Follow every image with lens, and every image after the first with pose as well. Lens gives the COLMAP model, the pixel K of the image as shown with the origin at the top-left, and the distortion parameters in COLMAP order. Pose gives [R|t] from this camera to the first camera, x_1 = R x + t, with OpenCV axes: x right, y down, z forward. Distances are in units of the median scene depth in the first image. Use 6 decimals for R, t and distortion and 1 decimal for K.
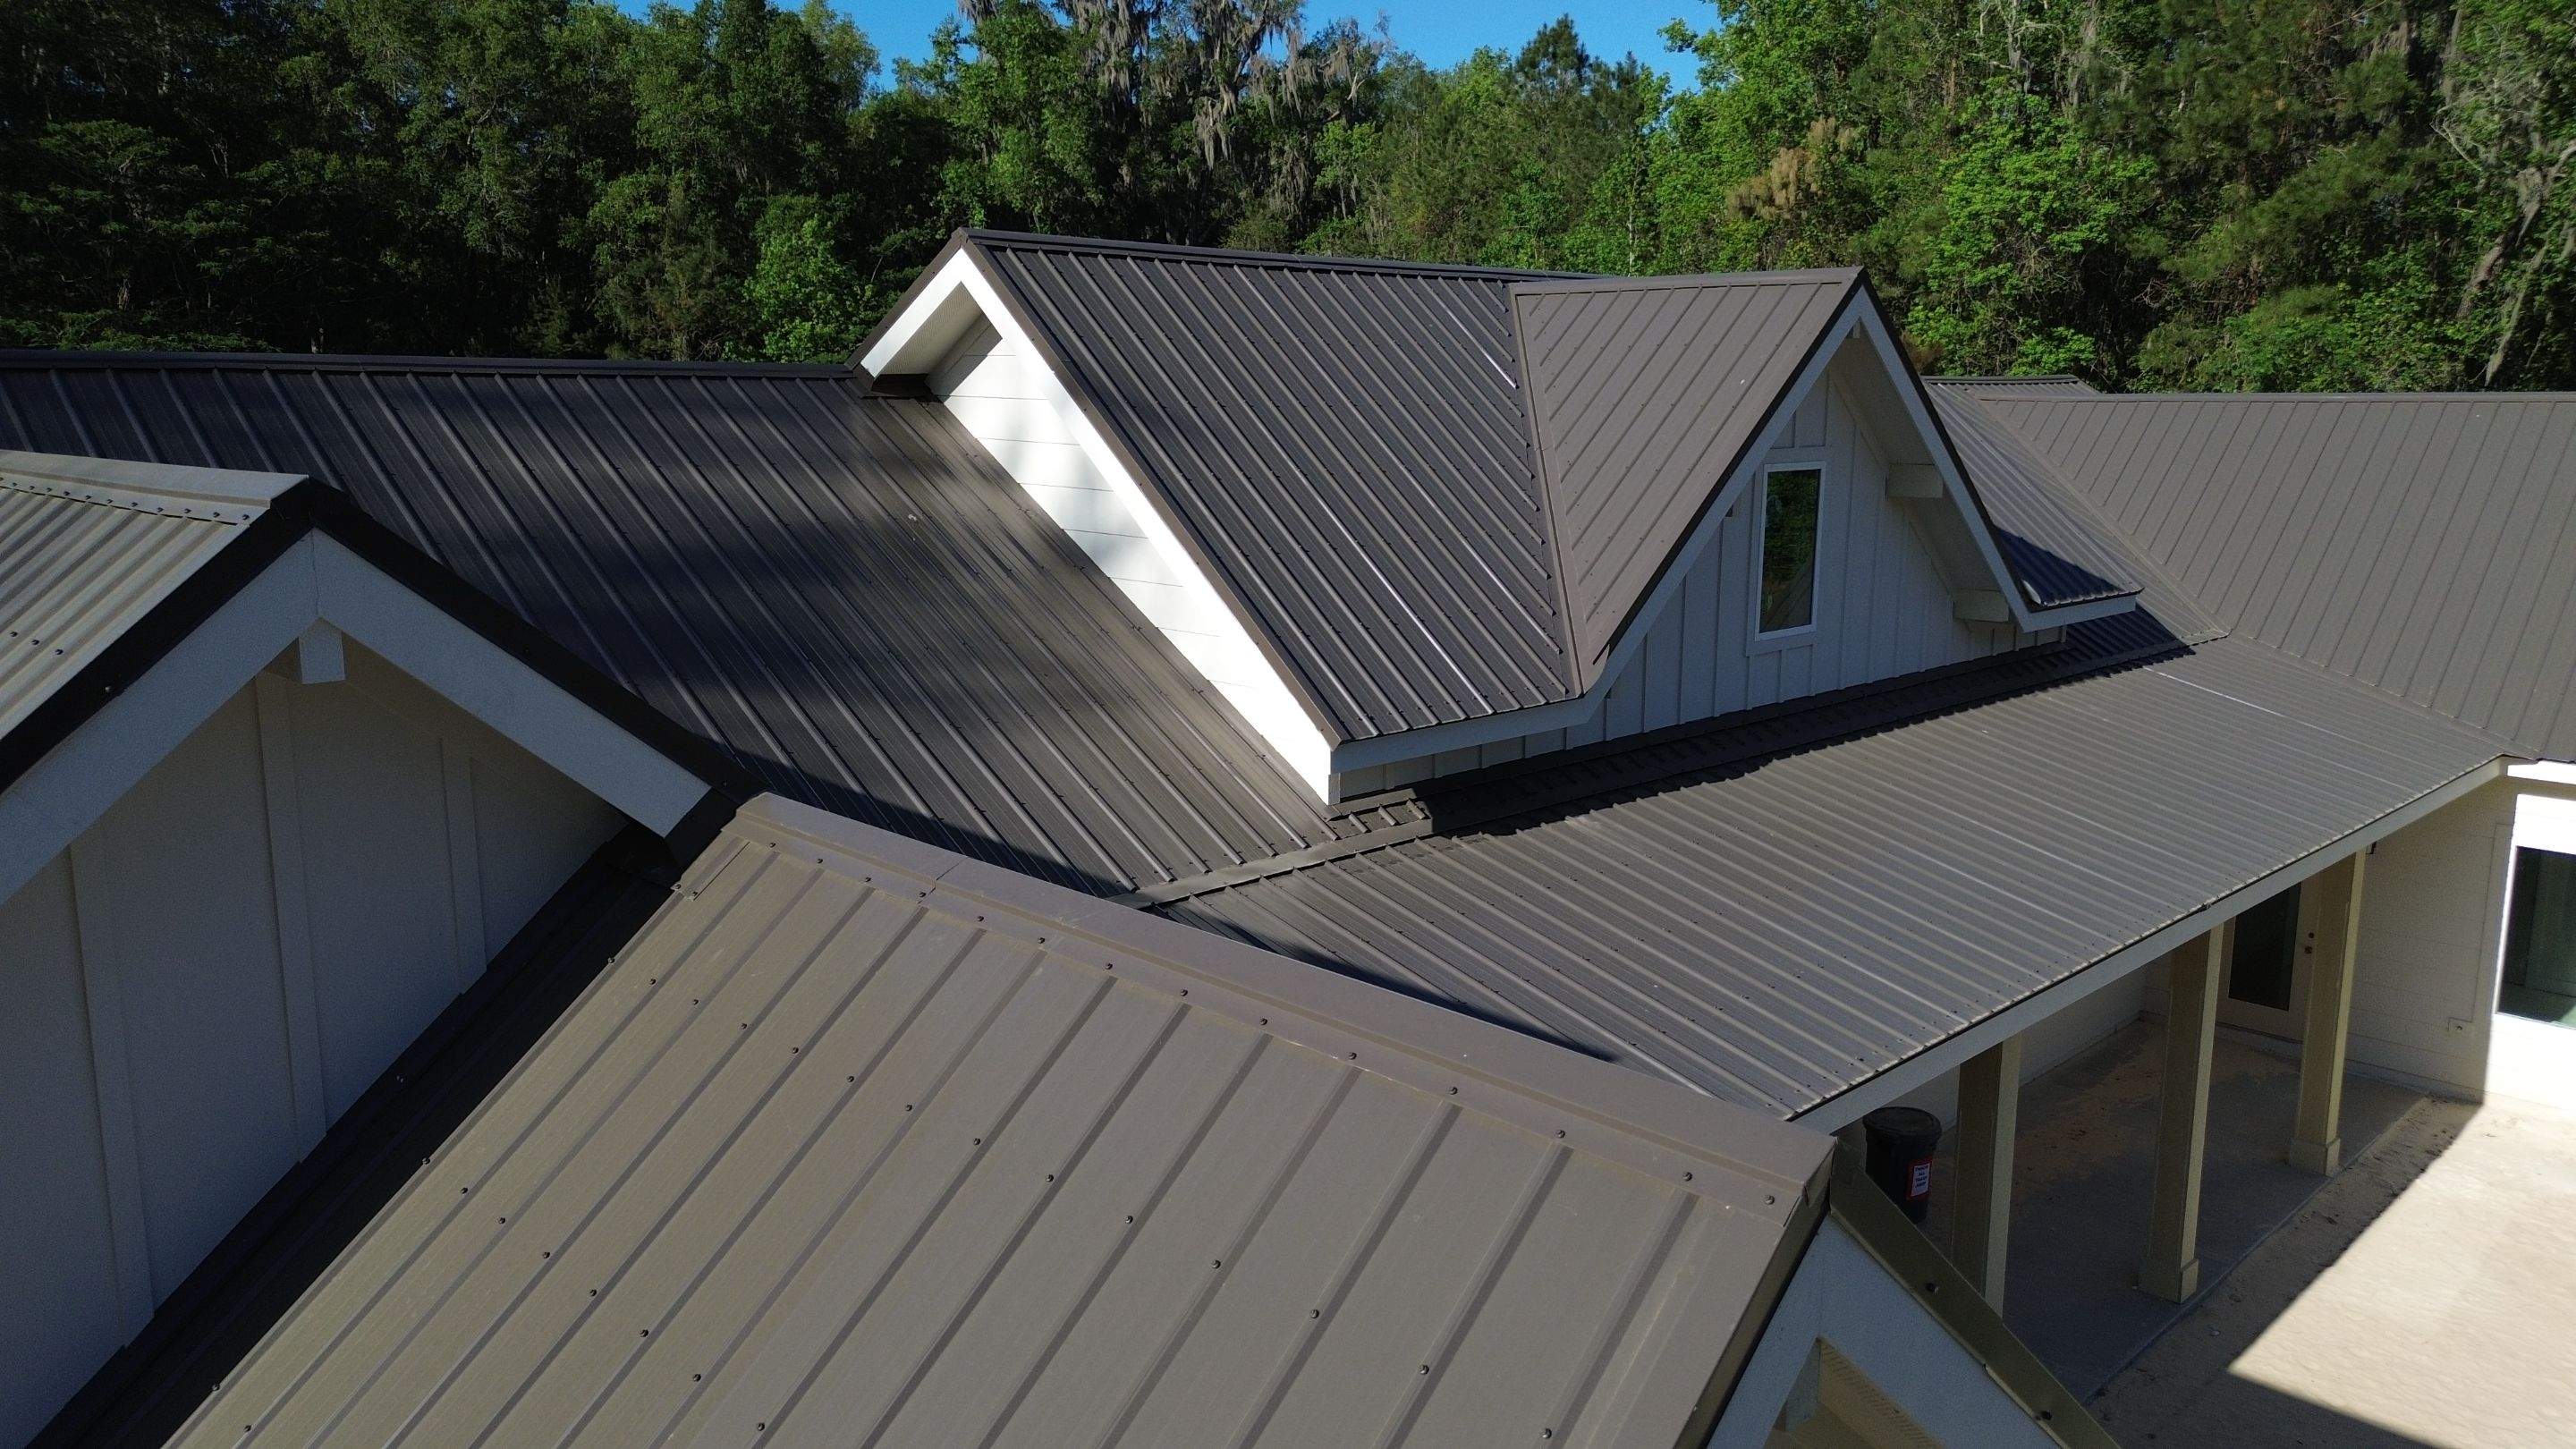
lens RADIAL K [[1839.1, 0, 1300.5], [0, 1839.1, 718.7], [0, 0, 1]] dist [0.059177, -0.050501]
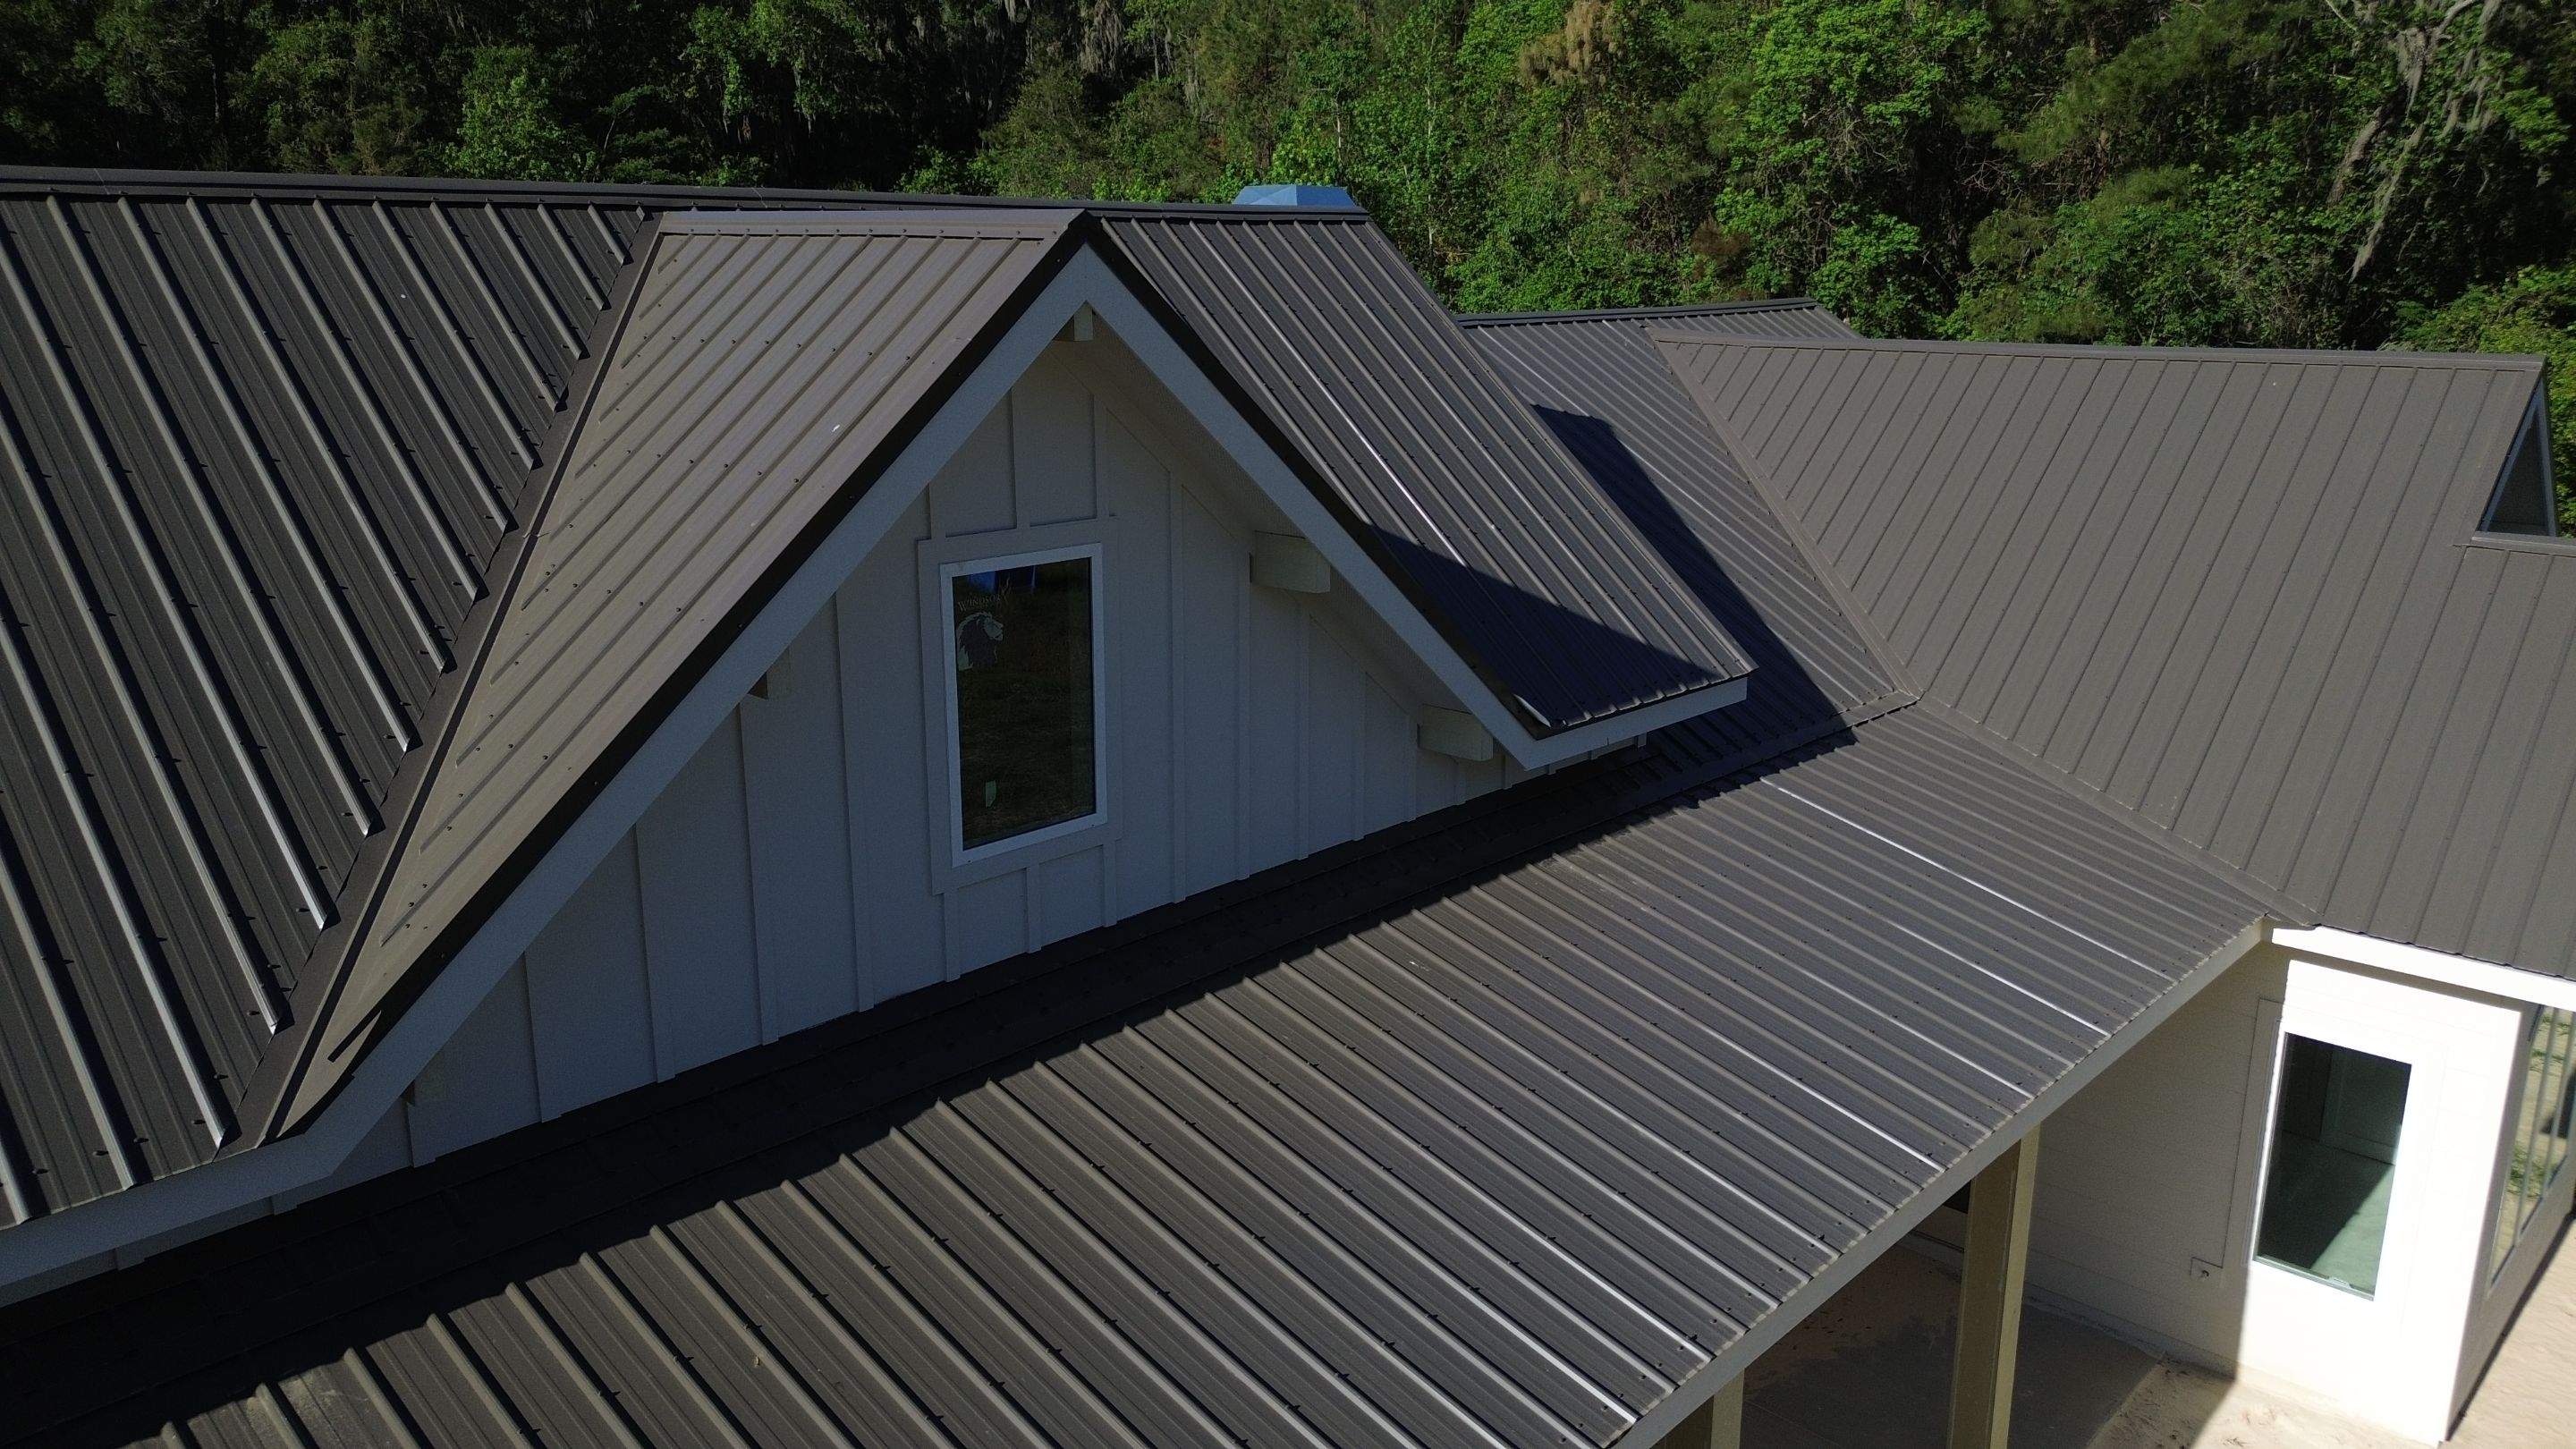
lens RADIAL K [[1839.1, 0, 1300.5], [0, 1839.1, 718.7], [0, 0, 1]] dist [0.059177, -0.050501]
pose [[0.999154, -0.009900, 0.039910, 0.105055], [0.007076, 0.997502, 0.070283, -0.039936], [-0.040506, -0.069941, 0.996728, 0.135725]]
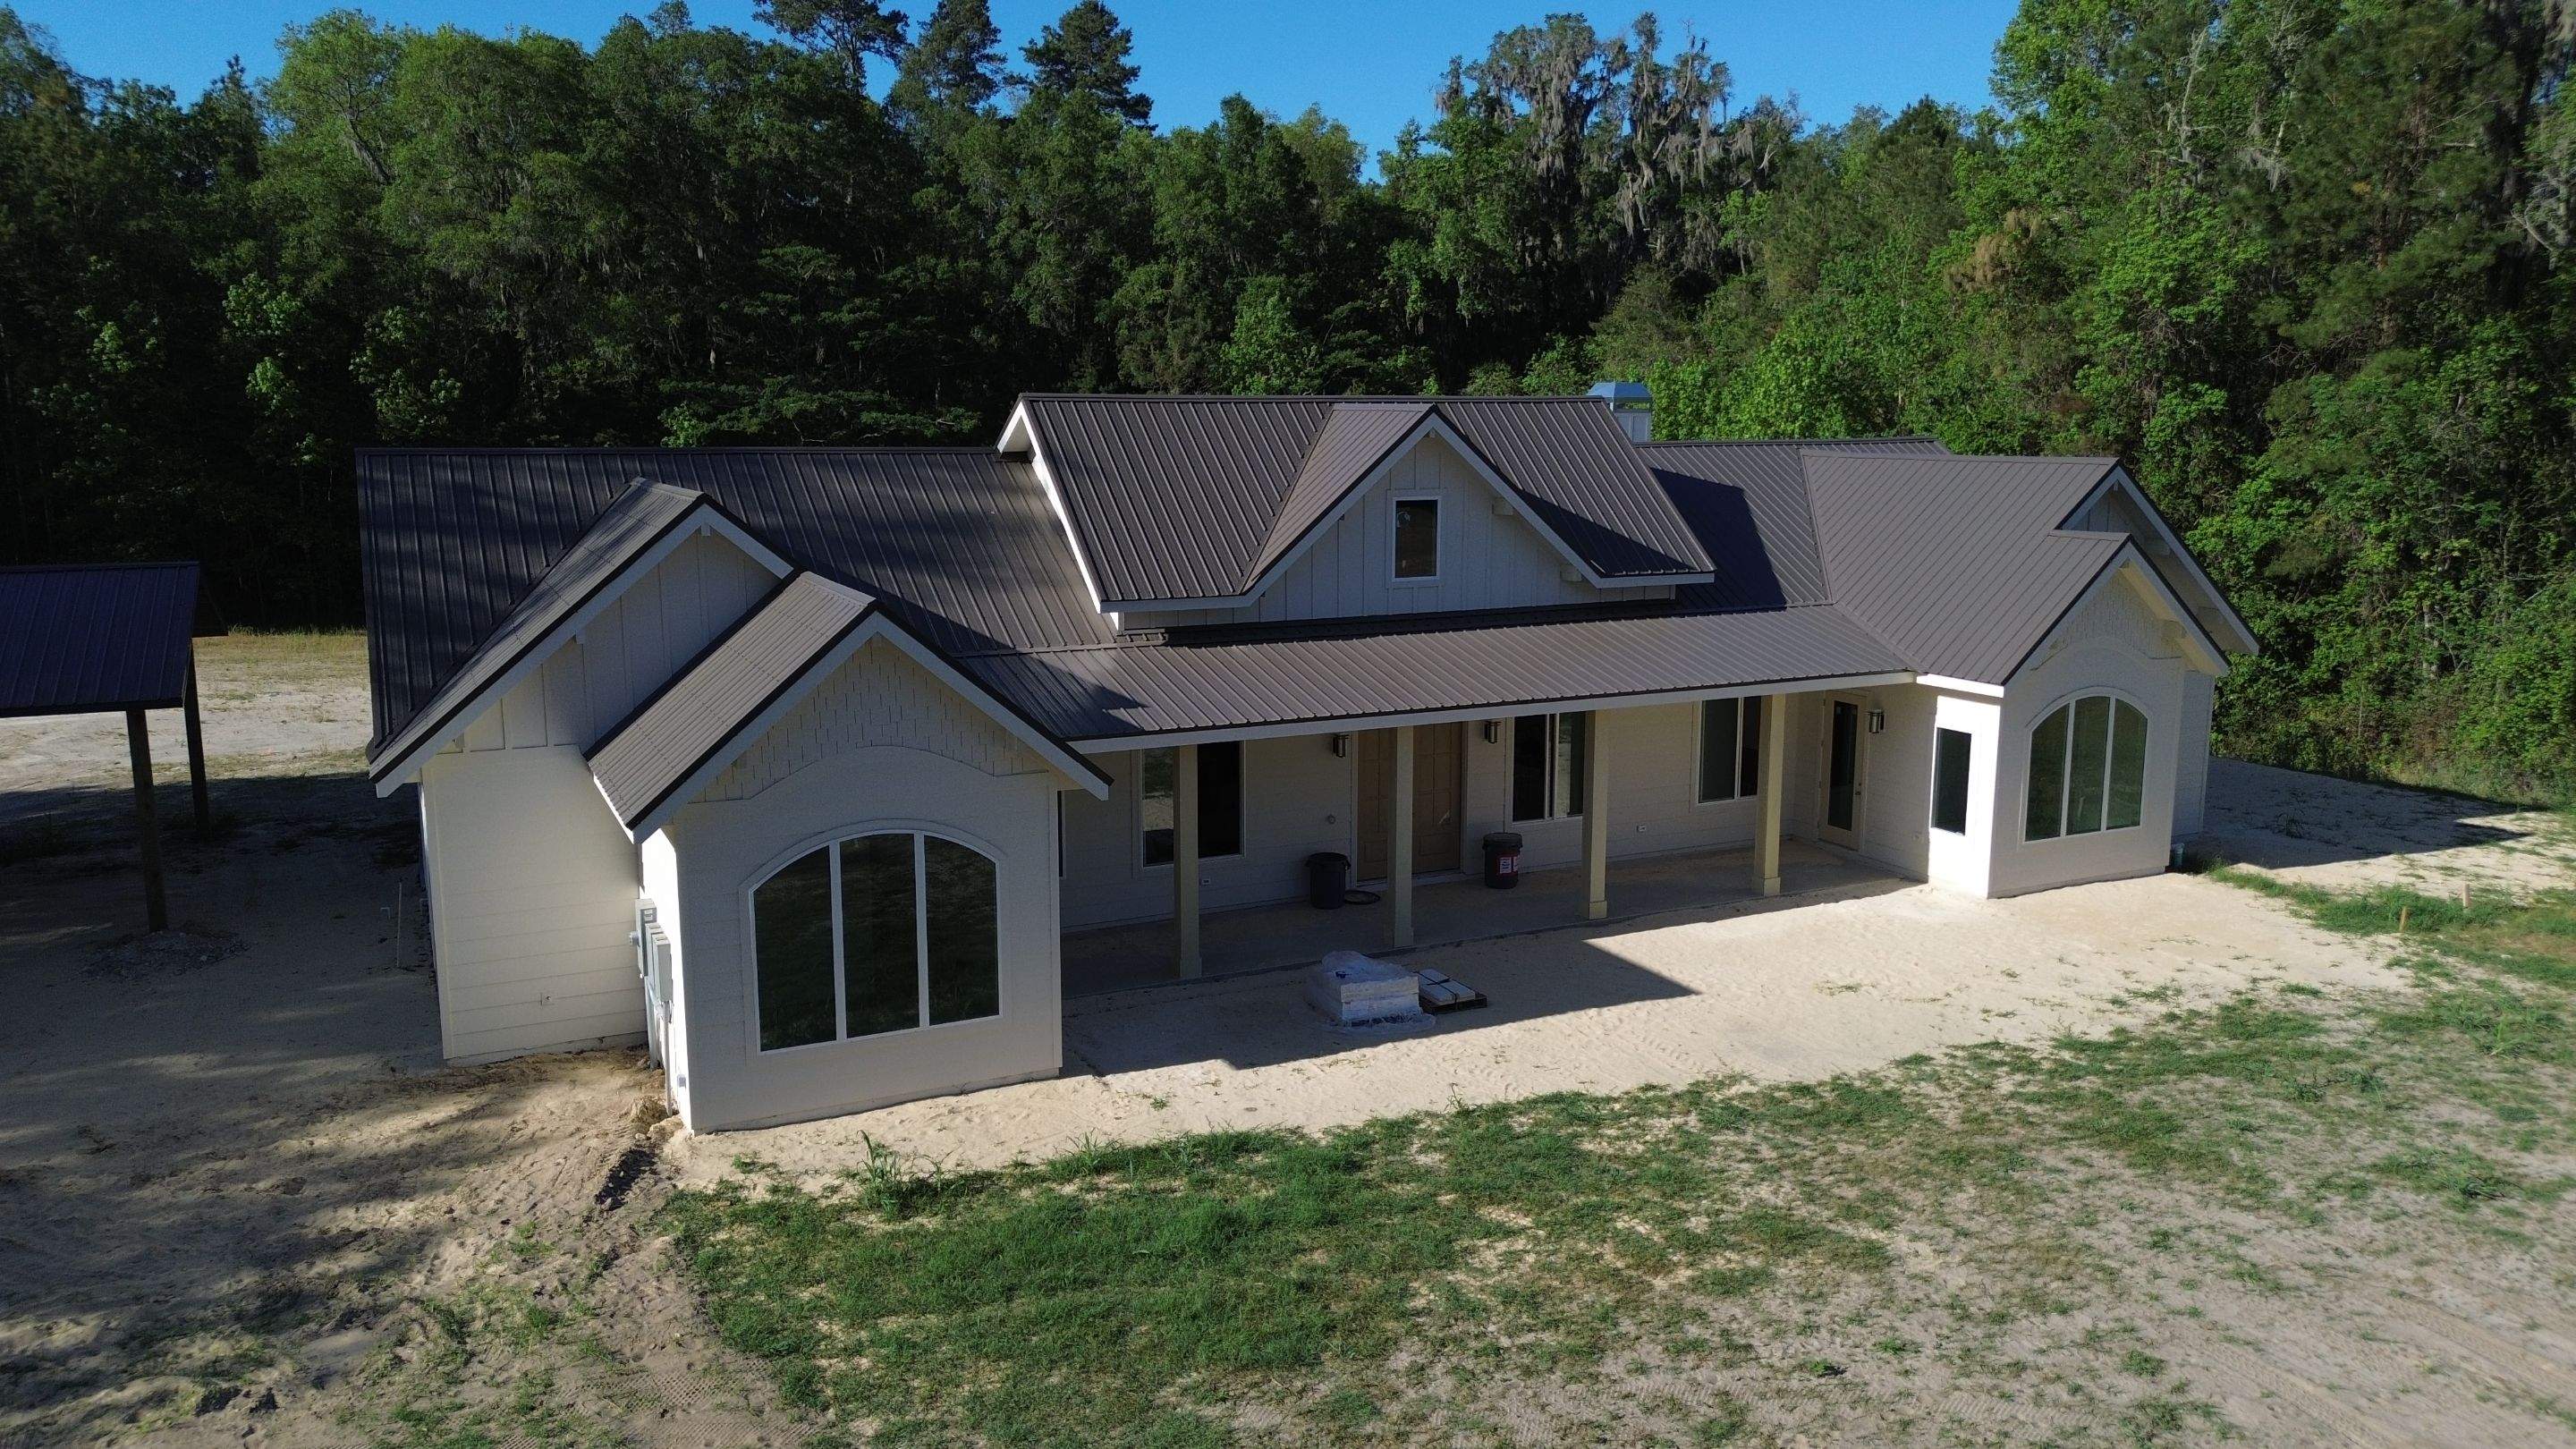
lens RADIAL K [[1839.1, 0, 1300.5], [0, 1839.1, 718.7], [0, 0, 1]] dist [0.059177, -0.050501]
pose [[0.950485, 0.050096, -0.306705, 0.249796], [-0.053783, 0.998546, -0.003575, 0.039870], [0.306080, 0.019894, 0.951798, -0.314783]]
